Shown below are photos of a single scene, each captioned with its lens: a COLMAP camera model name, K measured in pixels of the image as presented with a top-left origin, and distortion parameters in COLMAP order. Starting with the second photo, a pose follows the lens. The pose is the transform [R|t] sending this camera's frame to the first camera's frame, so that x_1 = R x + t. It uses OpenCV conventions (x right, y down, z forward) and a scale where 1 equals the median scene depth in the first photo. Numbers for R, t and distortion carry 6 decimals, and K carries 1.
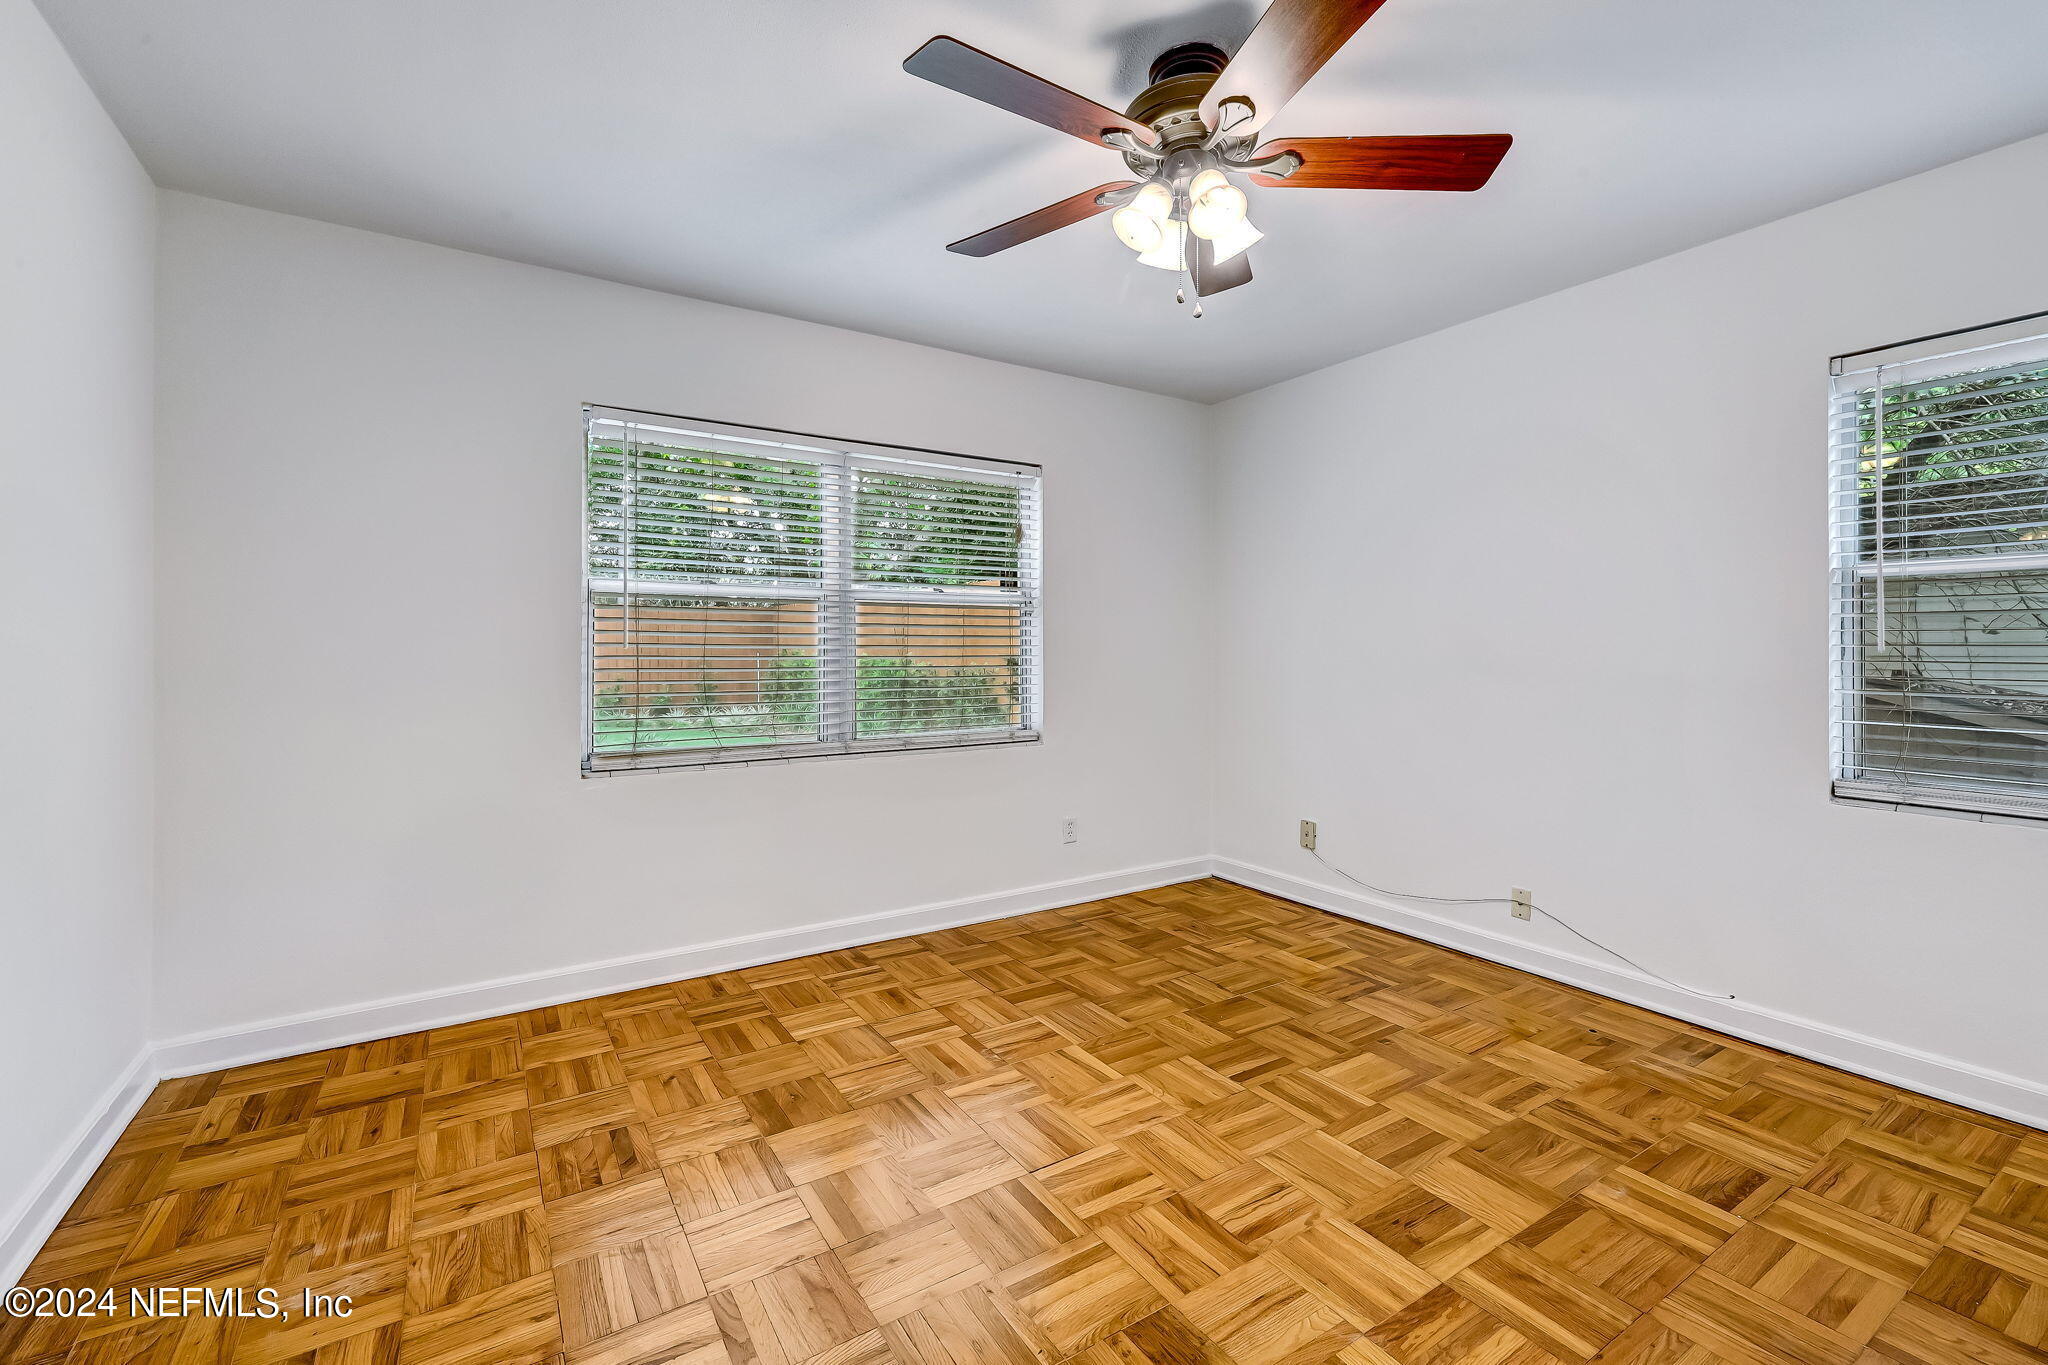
lens RADIAL K [[870.5, 0, 1018.4], [0, 870.5, 664.9], [0, 0, 1]] dist [-0.004424, 0.004248]
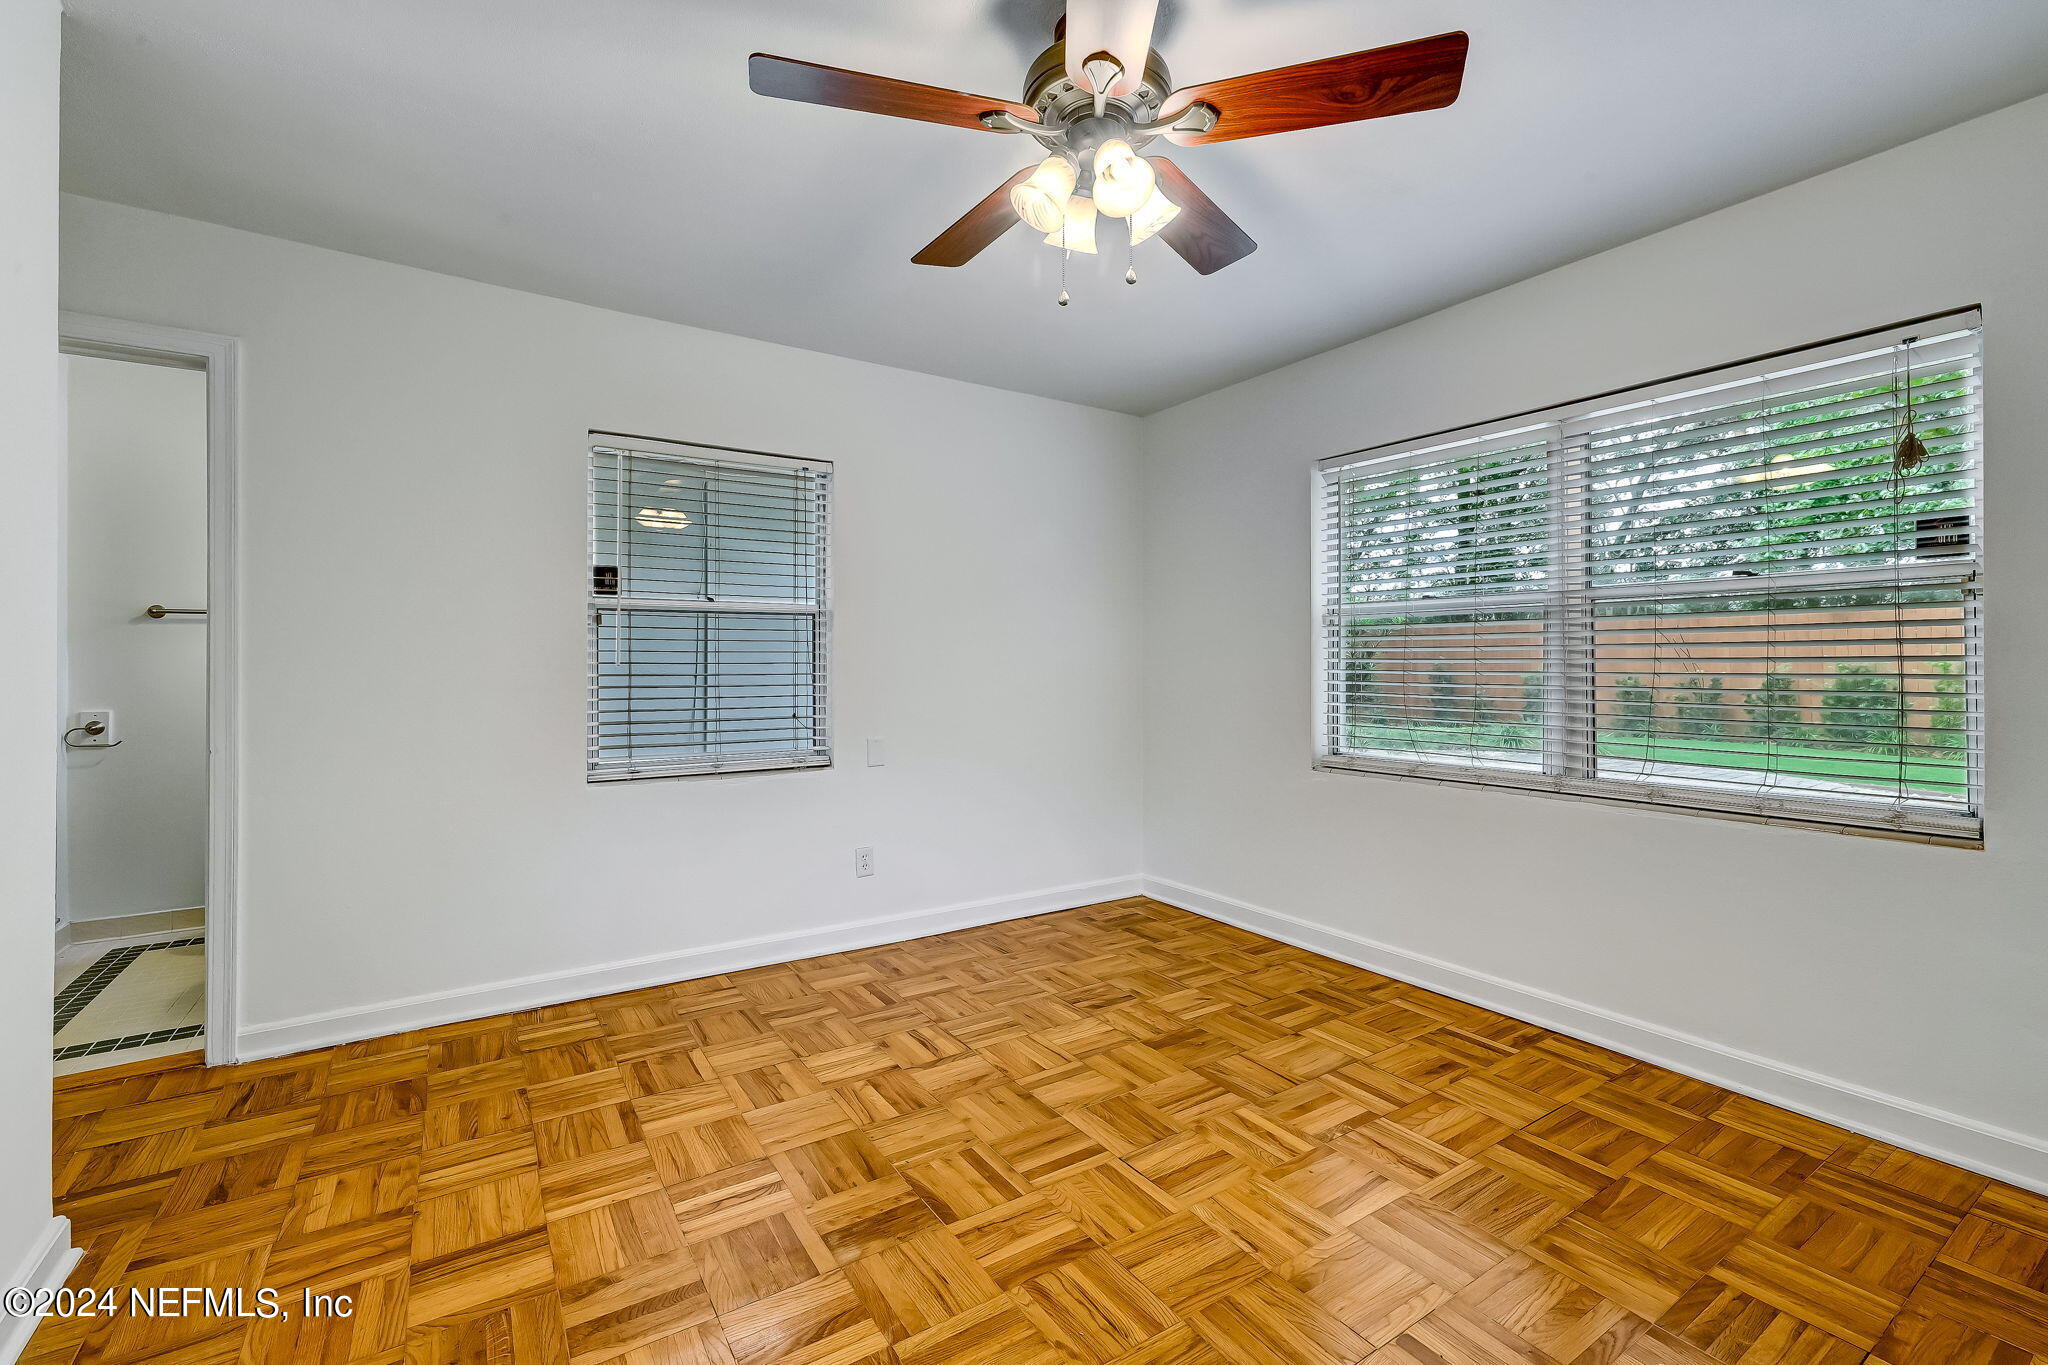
lens RADIAL K [[870.5, 0, 1026.2], [0, 870.5, 677.7], [0, 0, 1]] dist [-0.004424, 0.004248]
pose [[0.018426, 0.013302, -0.999742, 0.764662], [-0.016914, 0.999773, 0.012991, -0.008592], [0.999687, 0.016671, 0.018647, 0.617792]]
